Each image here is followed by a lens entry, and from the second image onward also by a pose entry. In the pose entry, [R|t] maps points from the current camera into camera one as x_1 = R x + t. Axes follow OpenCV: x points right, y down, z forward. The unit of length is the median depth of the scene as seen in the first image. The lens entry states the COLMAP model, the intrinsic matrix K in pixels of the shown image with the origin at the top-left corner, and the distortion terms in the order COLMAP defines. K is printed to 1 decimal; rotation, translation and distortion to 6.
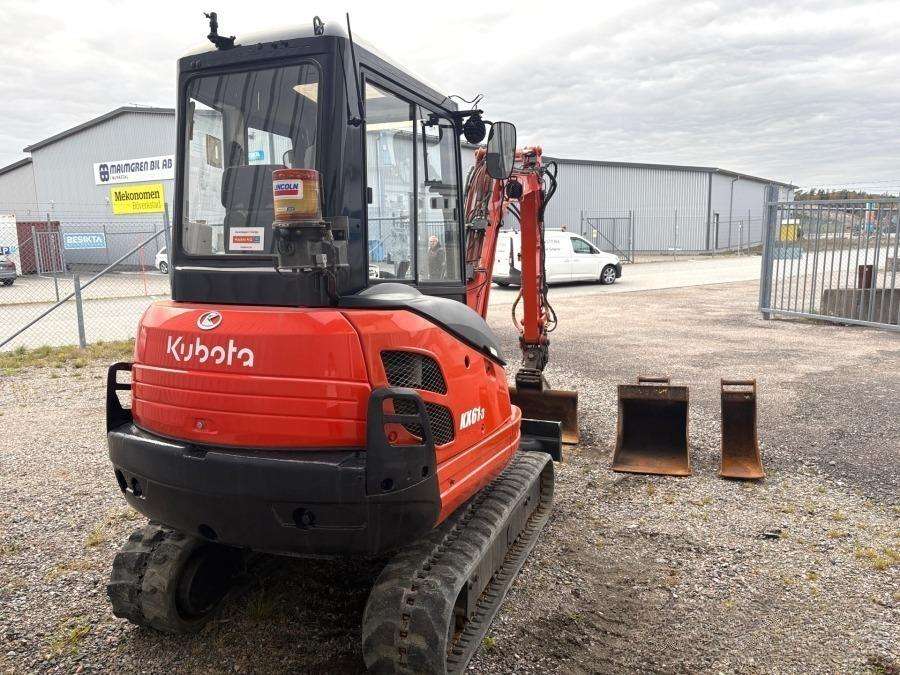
lens RADIAL K [[684.7, 0, 453.1], [0, 684.7, 345.6], [0, 0, 1]] dist [0.041132, -0.040950]
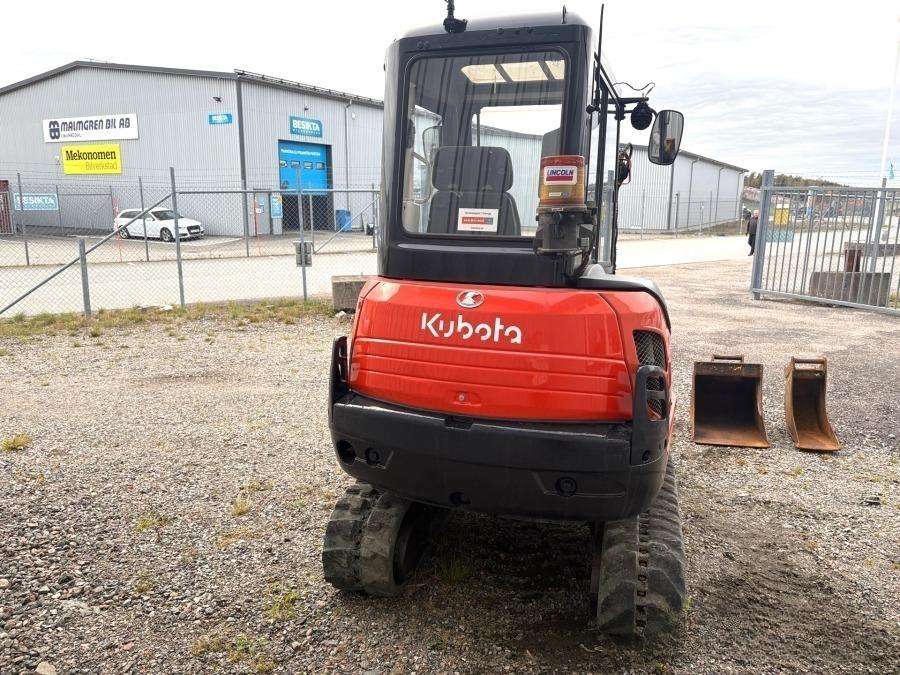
lens RADIAL K [[684.7, 0, 458.2], [0, 684.7, 339.4], [0, 0, 1]] dist [0.041132, -0.040950]
pose [[0.996388, 0.014276, 0.083705, -0.327496], [-0.016846, 0.999406, 0.030076, -0.004115], [-0.083226, -0.031377, 0.996037, -0.026443]]
